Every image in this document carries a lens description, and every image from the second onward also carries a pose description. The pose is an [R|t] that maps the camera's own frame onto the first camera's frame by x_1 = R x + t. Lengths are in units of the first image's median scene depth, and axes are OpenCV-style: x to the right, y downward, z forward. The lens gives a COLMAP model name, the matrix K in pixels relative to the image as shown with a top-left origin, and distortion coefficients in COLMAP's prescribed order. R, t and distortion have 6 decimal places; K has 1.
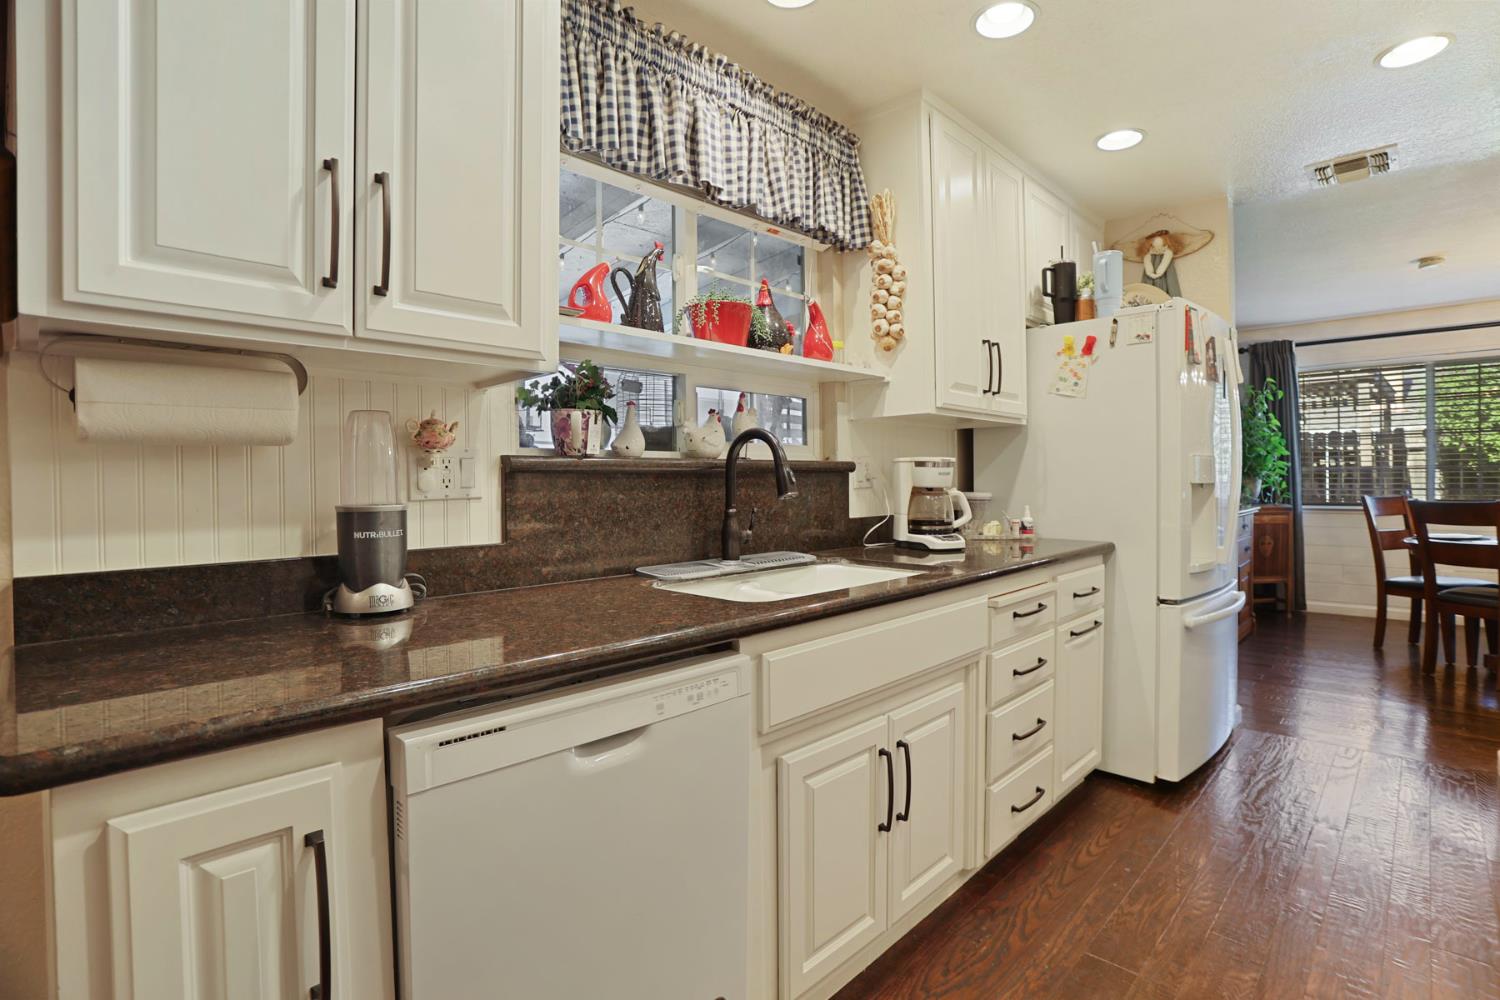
lens RADIAL K [[738.4, 0, 745.5], [0, 738.4, 489.0], [0, 0, 1]] dist [-0.074573, 0.032294]
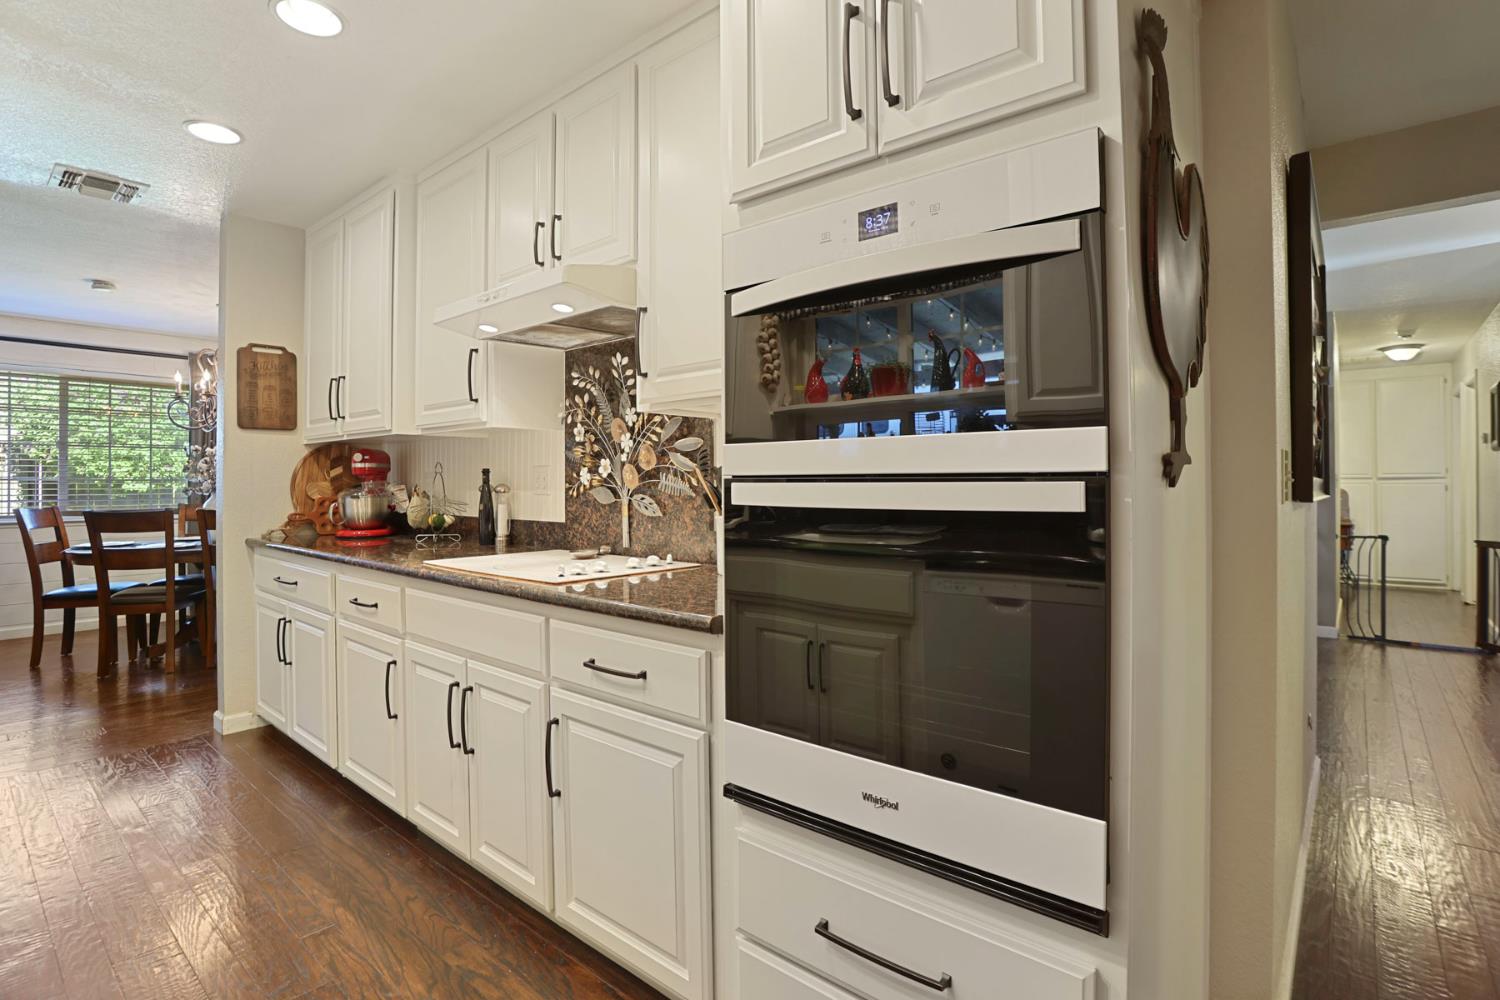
lens RADIAL K [[741.1, 0, 764.5], [0, 741.1, 476.2], [0, 0, 1]] dist [-0.069082, 0.026559]
pose [[-0.062305, 0.021045, 0.997835, -0.252131], [0.013792, 0.999700, -0.020223, -0.000919], [-0.997962, 0.012502, -0.062577, 0.131332]]
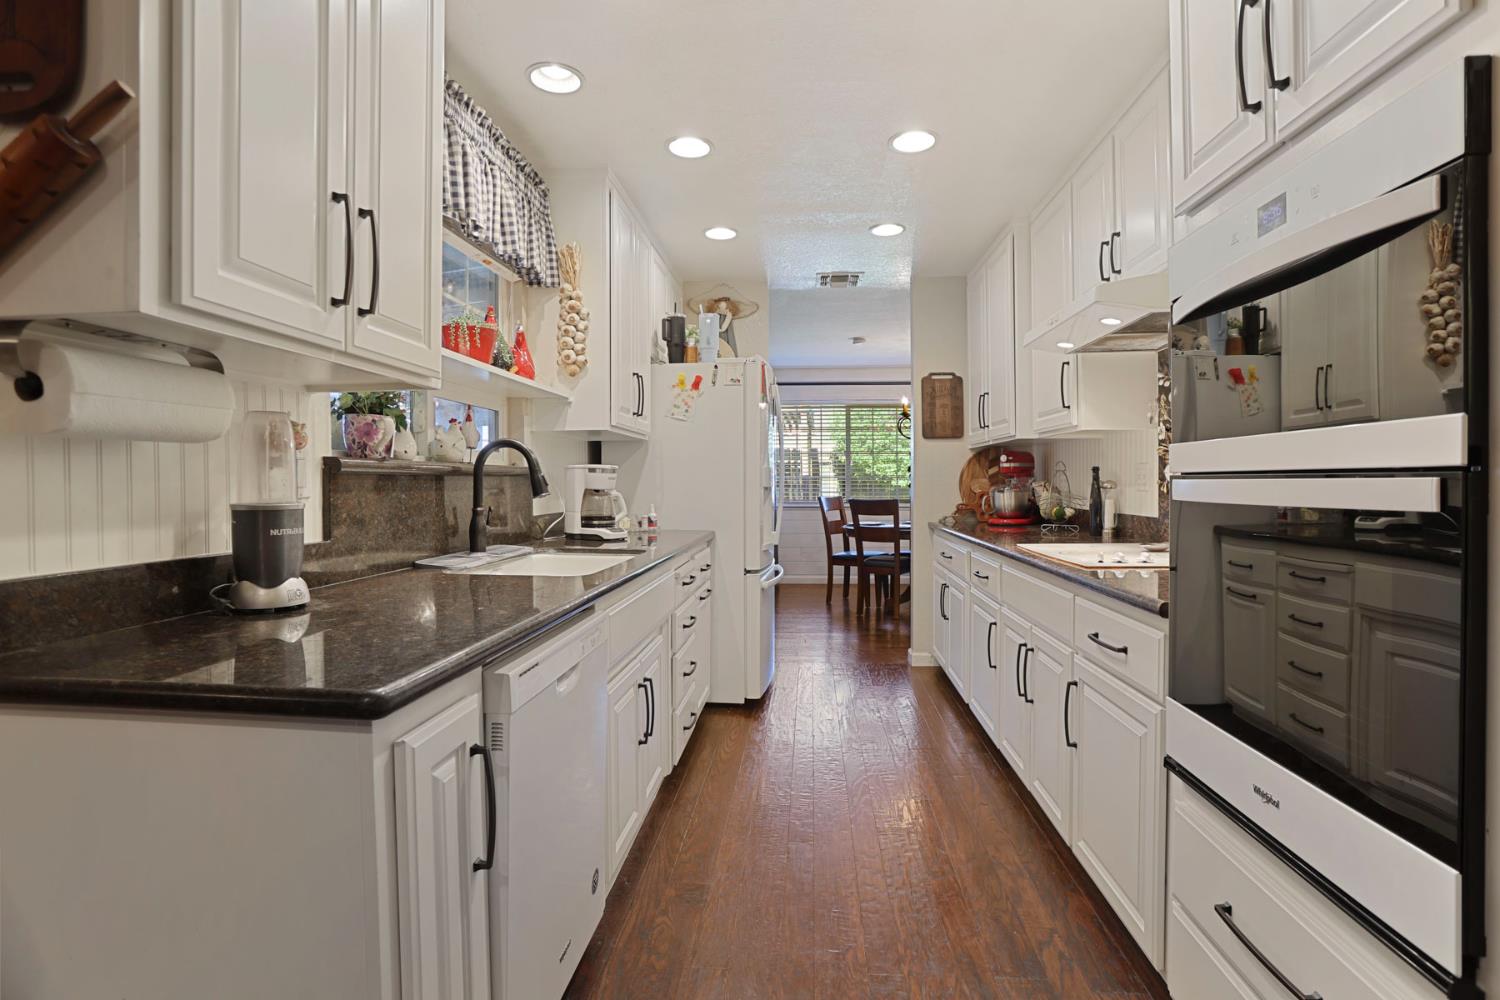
lens RADIAL K [[738.4, 0, 745.5], [0, 738.4, 489.0], [0, 0, 1]] dist [-0.074573, 0.032294]
pose [[0.779546, 0.003244, 0.626337, -0.332193], [0.000084, 0.999986, -0.005283, 0.003593], [-0.626346, 0.004171, 0.779534, -0.114242]]
